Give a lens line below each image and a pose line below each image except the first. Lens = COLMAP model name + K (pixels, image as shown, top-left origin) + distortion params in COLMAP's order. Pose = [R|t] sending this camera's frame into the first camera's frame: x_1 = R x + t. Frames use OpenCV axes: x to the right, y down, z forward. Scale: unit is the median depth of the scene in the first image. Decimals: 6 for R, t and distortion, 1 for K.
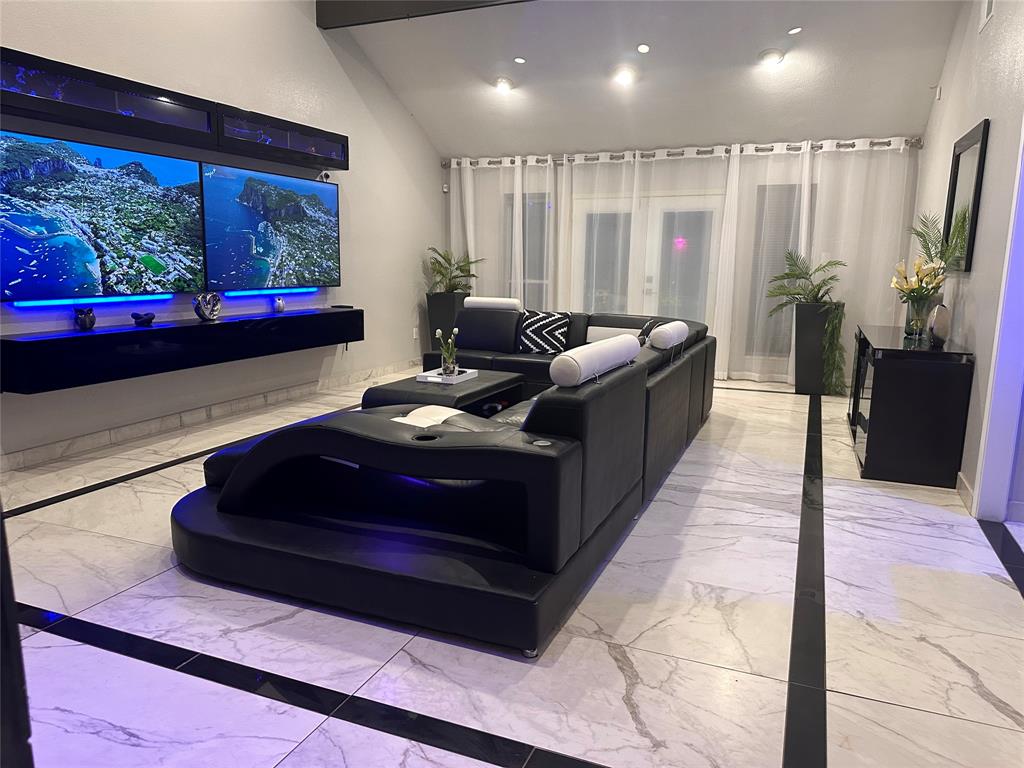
lens RADIAL K [[723.6, 0, 520.4], [0, 723.6, 395.5], [0, 0, 1]] dist [0.027749, -0.031432]
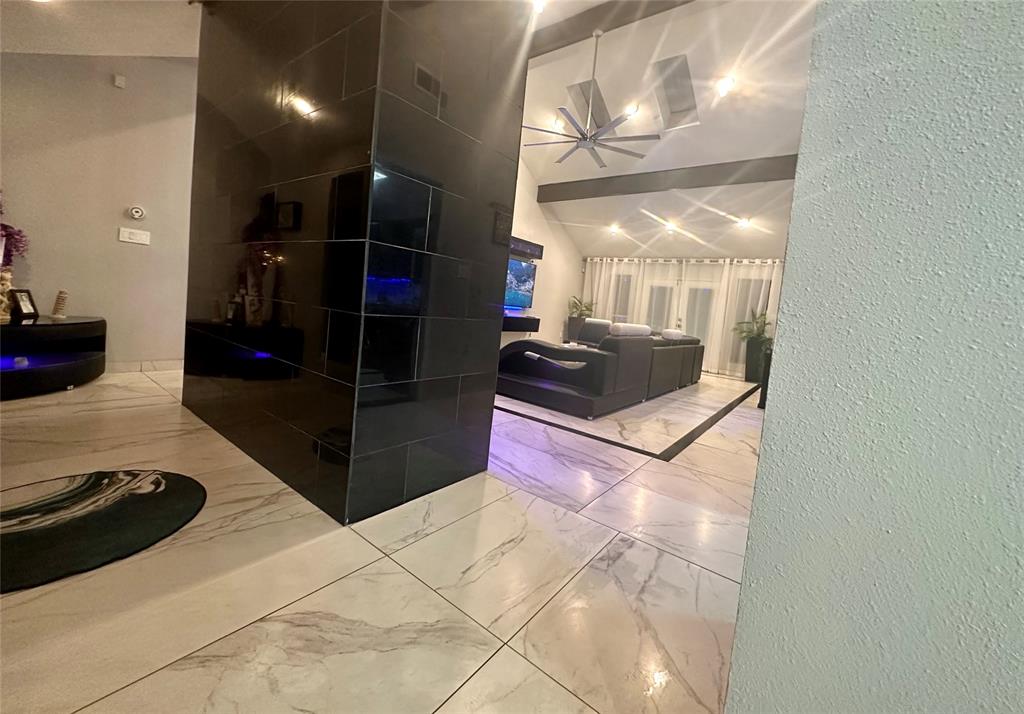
lens RADIAL K [[411.2, 0, 508.9], [0, 411.2, 334.3], [0, 0, 1]] dist [-0.011982, 0.000078]
pose [[0.958219, 0.102624, -0.266994, 0.054849], [-0.136568, 0.984302, -0.111797, 0.123179], [0.251329, 0.143588, 0.957192, -0.357458]]
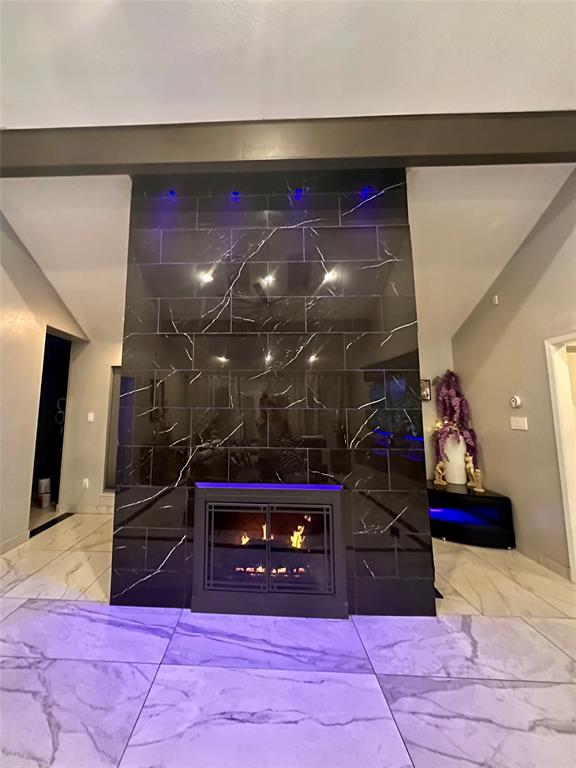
lens RADIAL K [[339.4, 0, 254.6], [0, 339.4, 368.3], [0, 0, 1]] dist [-0.001118, 0.000669]
pose [[-0.941397, -0.057282, -0.332402, -0.109086], [-0.077571, 0.995827, 0.048080, -0.168806], [0.328261, 0.071047, -0.941911, 0.703944]]
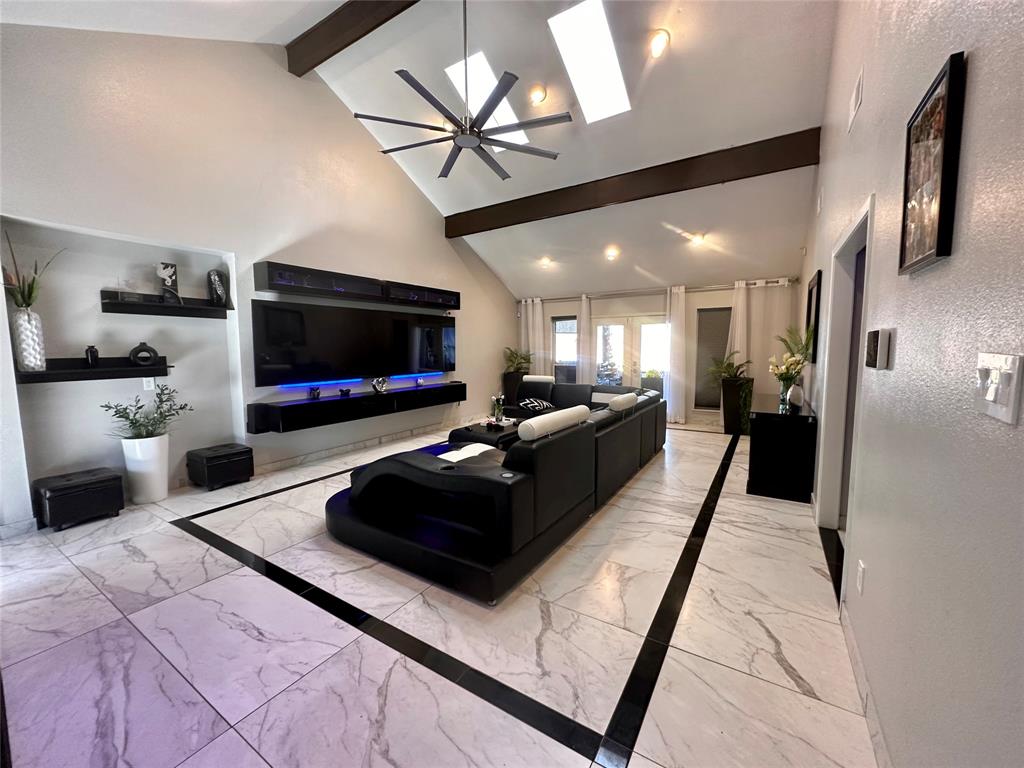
lens RADIAL K [[408.4, 0, 511.8], [0, 408.4, 388.2], [0, 0, 1]] dist [-0.004349, 0.000635]
pose [[0.984369, -0.002843, -0.176093, 0.113483], [-0.012465, 0.996237, -0.085766, -0.030205], [0.175675, 0.086620, 0.980630, 0.017733]]
